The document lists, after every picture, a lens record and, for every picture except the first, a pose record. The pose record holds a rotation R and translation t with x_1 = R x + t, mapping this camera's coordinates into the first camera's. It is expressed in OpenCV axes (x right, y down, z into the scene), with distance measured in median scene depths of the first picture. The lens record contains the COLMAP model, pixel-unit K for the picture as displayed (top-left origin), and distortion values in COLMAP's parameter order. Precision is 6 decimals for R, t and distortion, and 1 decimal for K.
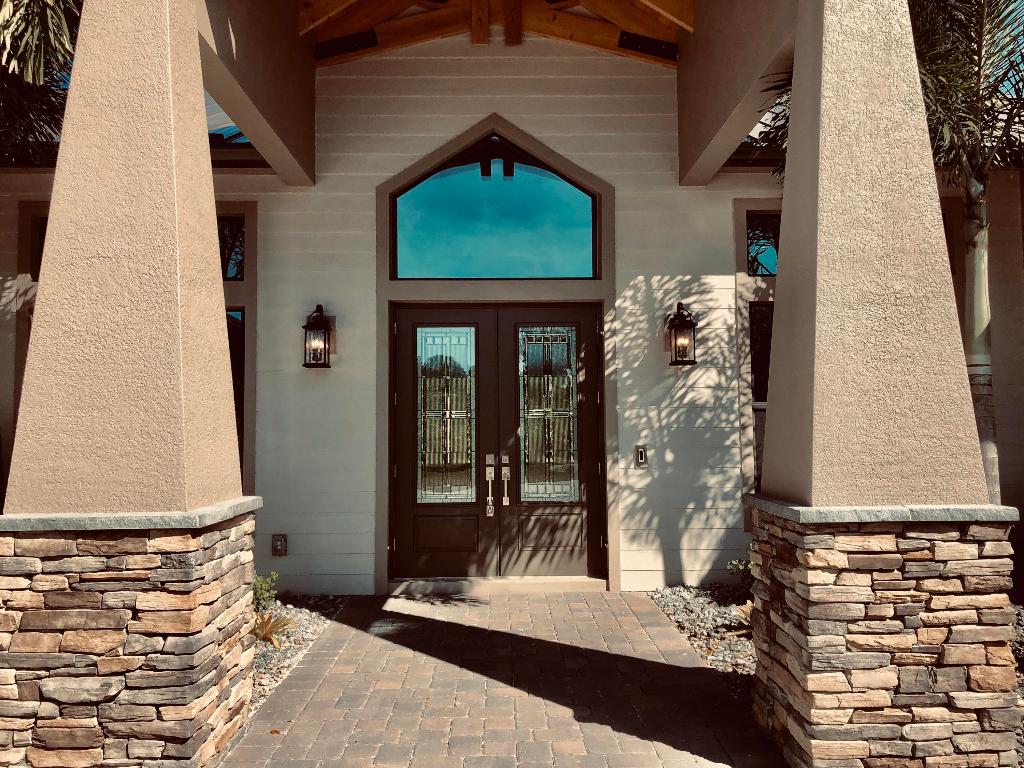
lens RADIAL K [[839.4, 0, 508.7], [0, 839.4, 384.6], [0, 0, 1]] dist [0.015510, -0.002181]
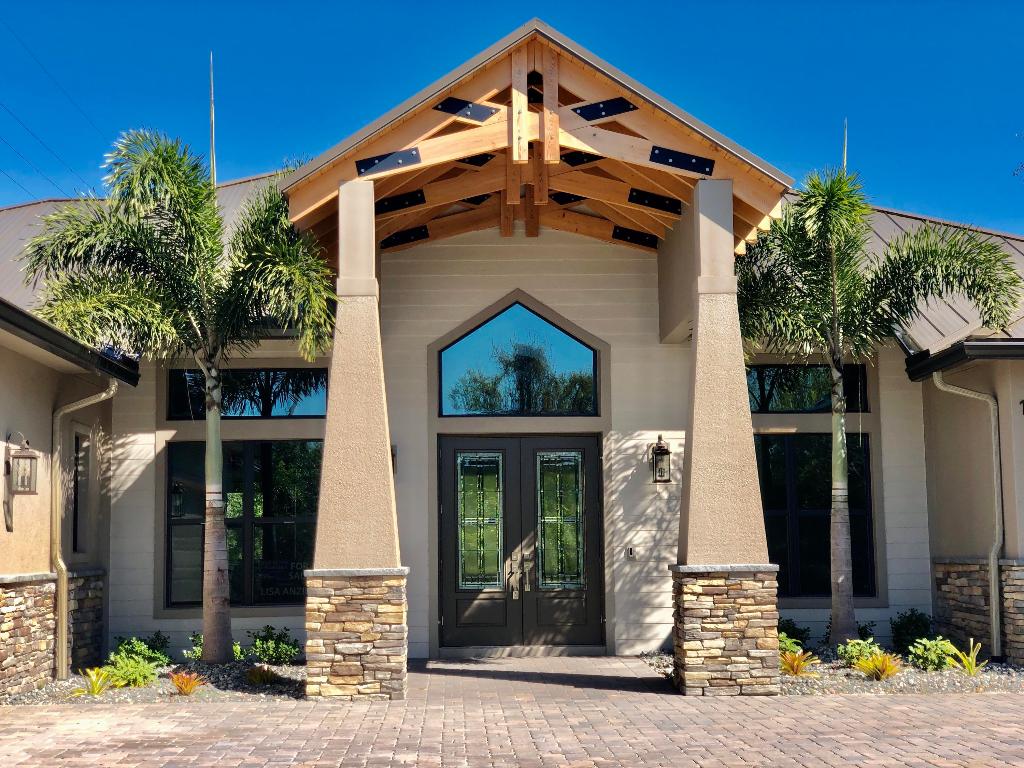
lens RADIAL K [[1549.0, 0, 513.2], [0, 1549.0, 382.0], [0, 0, 1]] dist [0.033081, 0.000000]
pose [[0.999633, 0.000127, 0.027083, -0.194626], [0.001194, 0.998809, -0.048769, -0.133025], [-0.027056, 0.048783, 0.998443, -3.023806]]
